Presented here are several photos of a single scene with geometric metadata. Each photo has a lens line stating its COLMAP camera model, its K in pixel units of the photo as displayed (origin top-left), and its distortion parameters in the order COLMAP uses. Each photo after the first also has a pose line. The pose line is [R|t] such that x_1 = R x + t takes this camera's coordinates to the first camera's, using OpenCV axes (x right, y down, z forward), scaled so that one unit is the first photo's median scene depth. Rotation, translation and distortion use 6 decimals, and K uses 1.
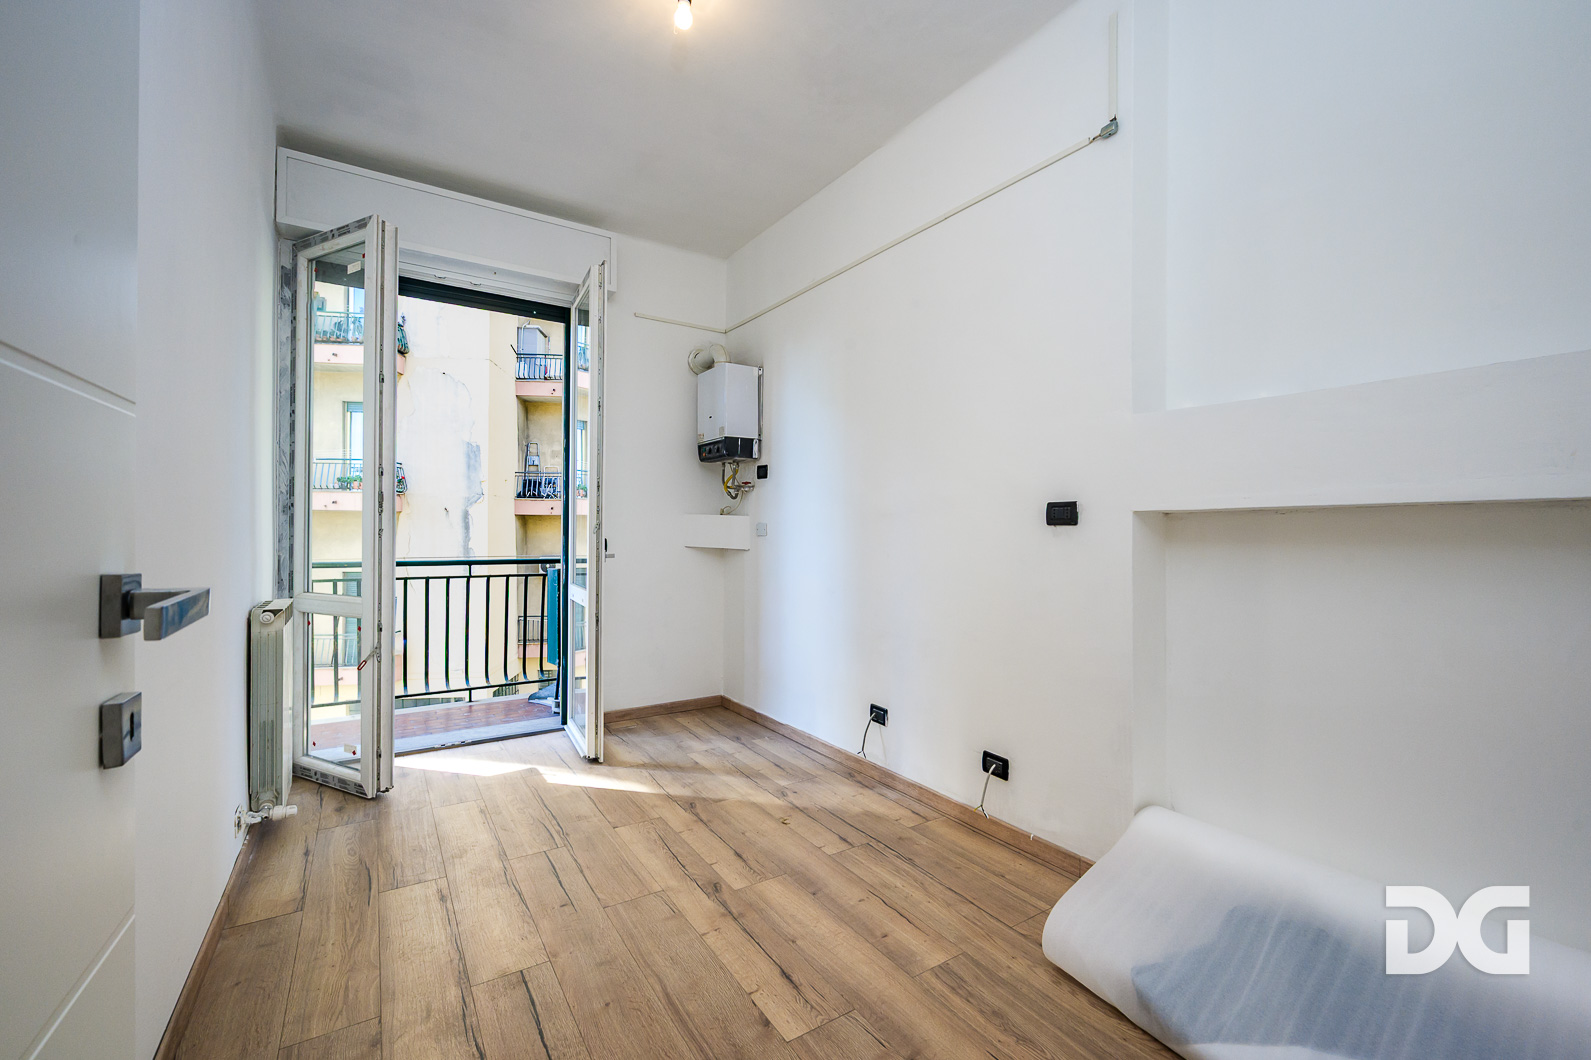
lens RADIAL K [[669.4, 0, 795.5], [0, 669.4, 530.0], [0, 0, 1]] dist [-0.002382, -0.000150]
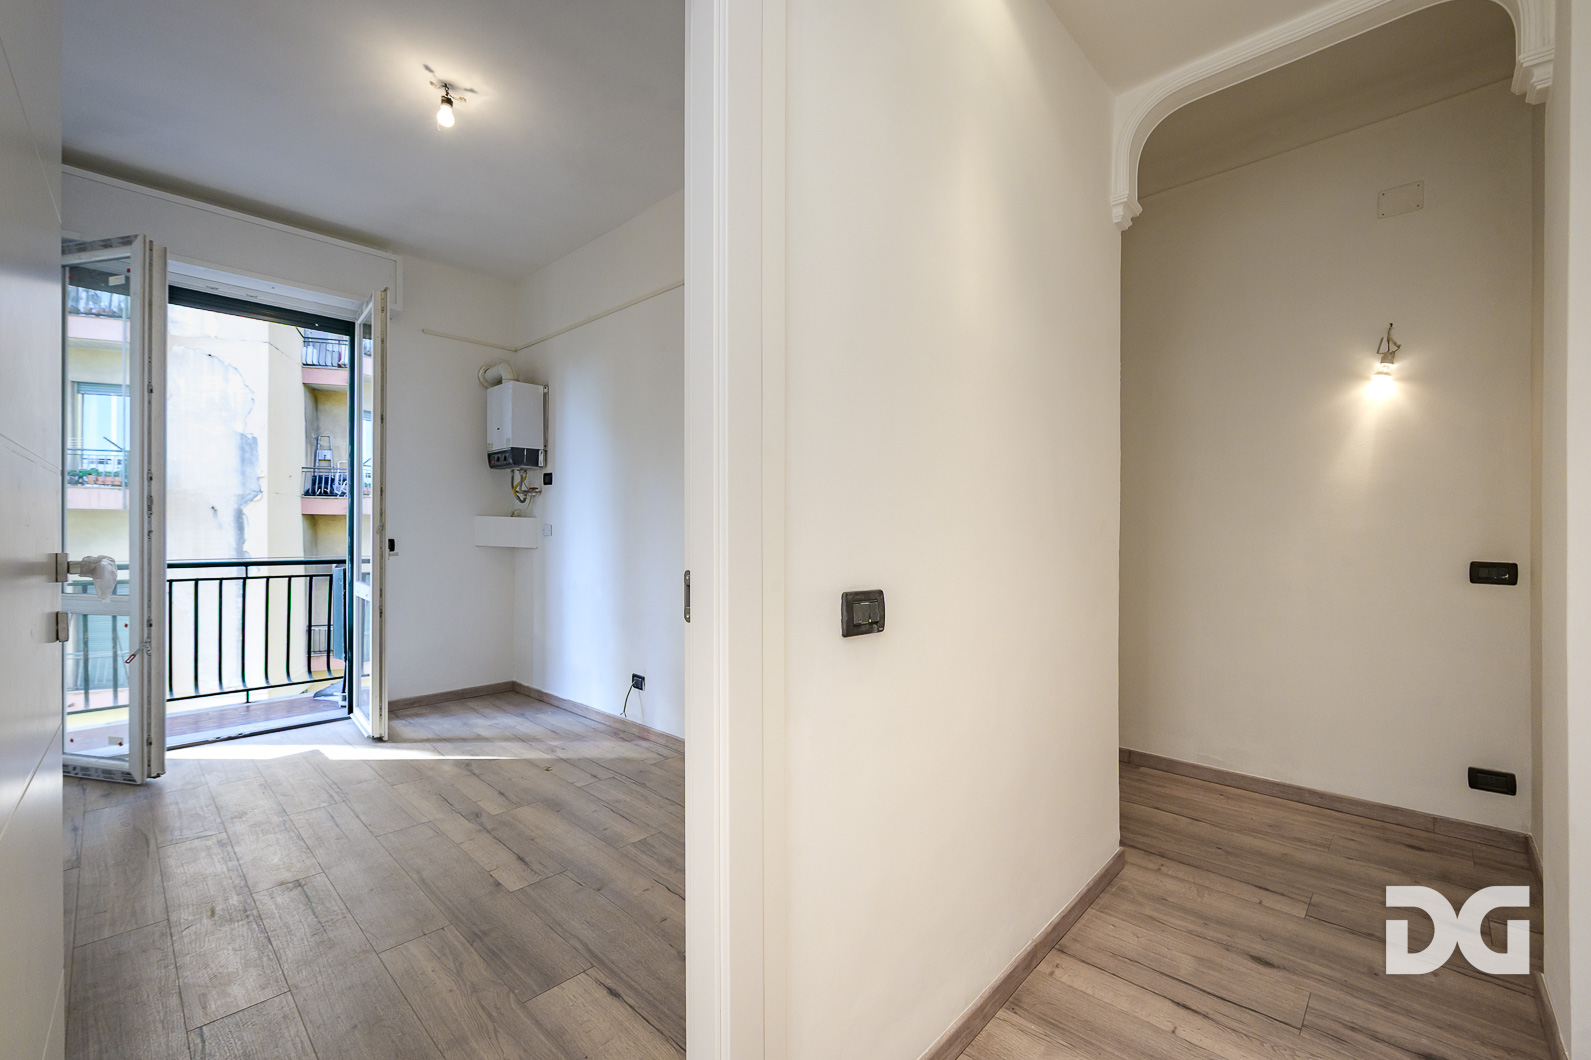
lens RADIAL K [[669.4, 0, 795.5], [0, 669.4, 530.0], [0, 0, 1]] dist [-0.002382, -0.000150]
pose [[0.971980, -0.003830, 0.235034, 0.108365], [0.003605, 0.999993, 0.001387, -0.000770], [-0.235038, -0.000501, 0.971986, -0.231418]]
